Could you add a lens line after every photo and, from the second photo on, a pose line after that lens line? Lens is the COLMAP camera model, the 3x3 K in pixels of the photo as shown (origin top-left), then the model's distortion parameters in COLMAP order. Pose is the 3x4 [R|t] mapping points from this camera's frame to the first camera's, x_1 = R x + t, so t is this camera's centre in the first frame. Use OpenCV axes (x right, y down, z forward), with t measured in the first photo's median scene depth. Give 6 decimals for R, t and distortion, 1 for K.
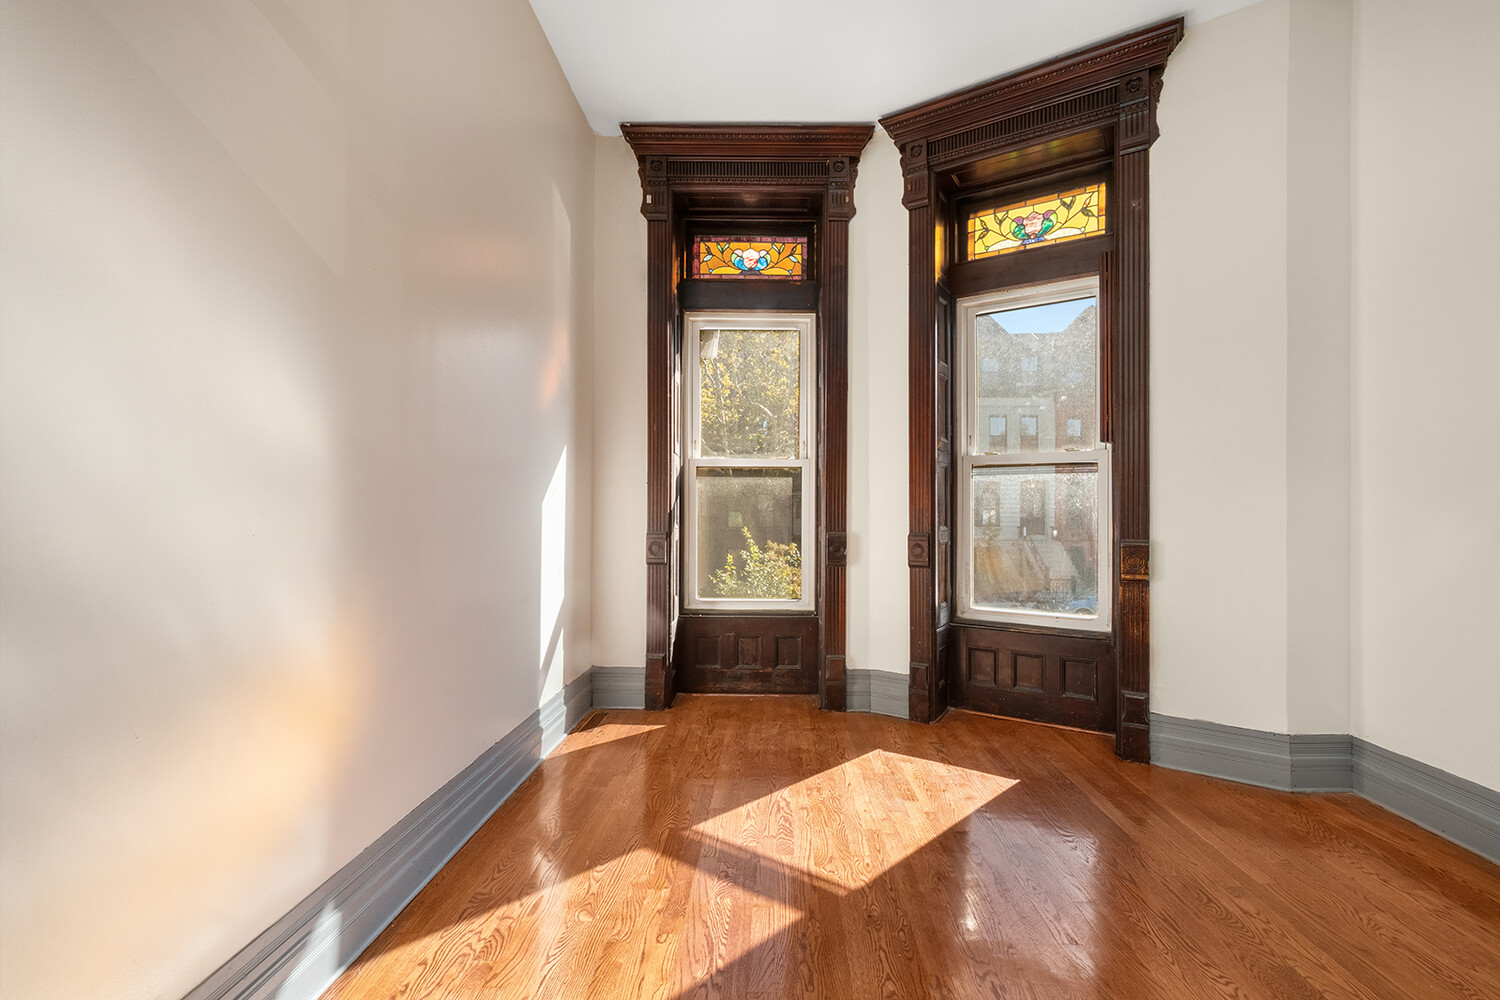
lens RADIAL K [[604.5, 0, 788.9], [0, 604.5, 528.7], [0, 0, 1]] dist [-0.001638, 0.000259]
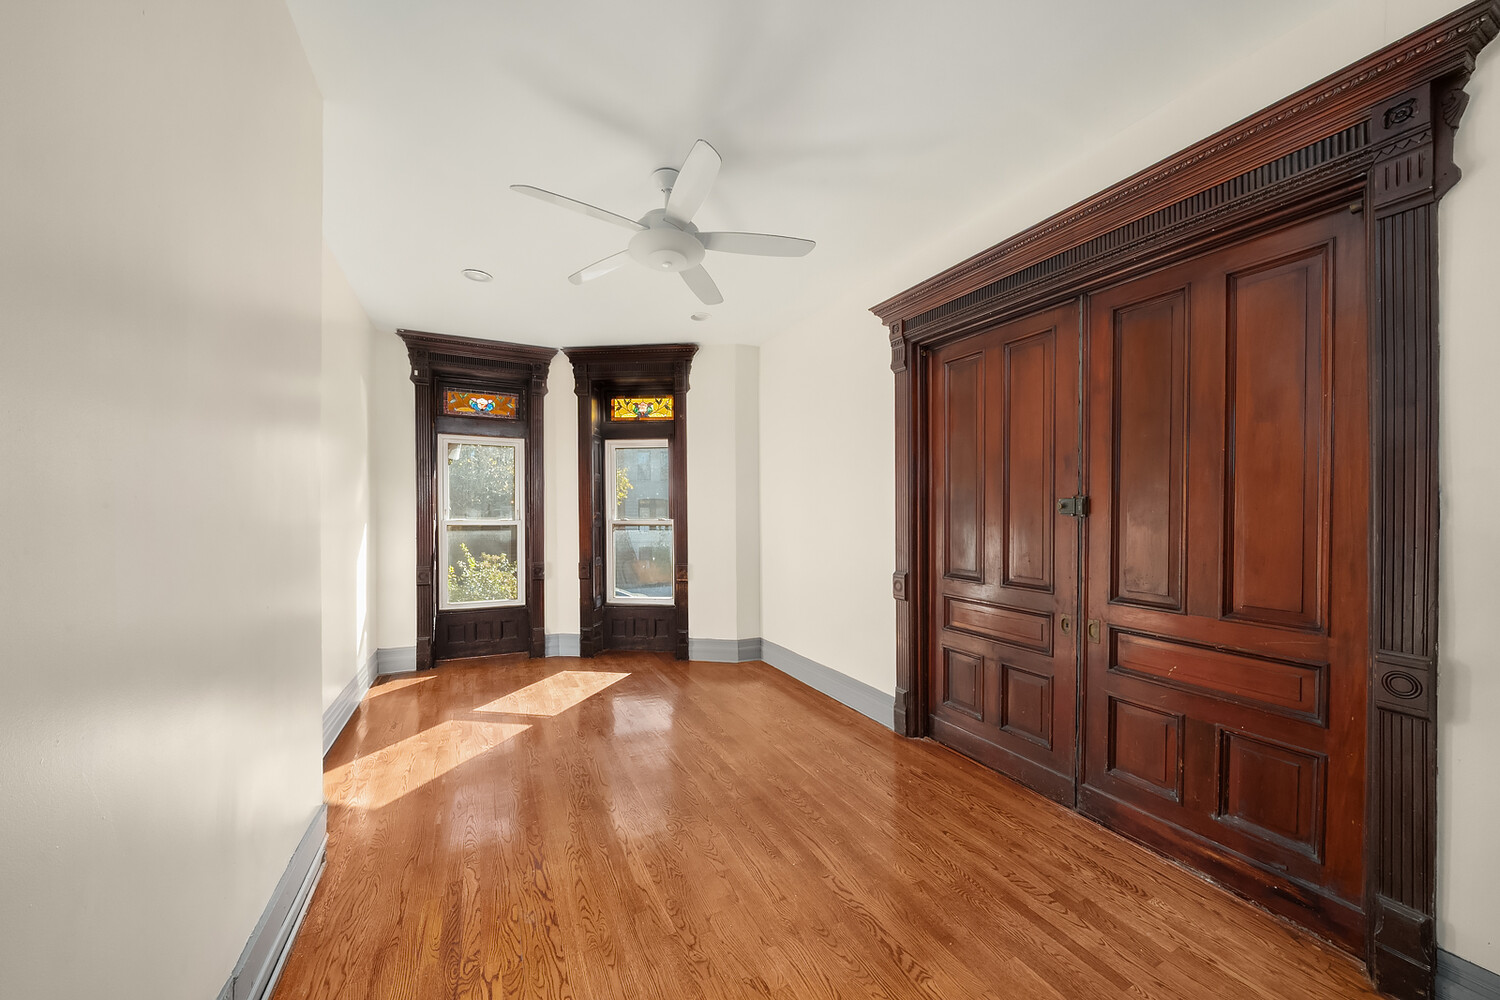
lens RADIAL K [[527.3, 0, 781.9], [0, 527.3, 532.2], [0, 0, 1]] dist [-0.002502, 0.000014]
pose [[0.873426, -0.011107, 0.486831, -0.057357], [0.001102, 0.999782, 0.020834, -0.122661], [-0.486956, -0.017661, 0.873248, -0.804401]]
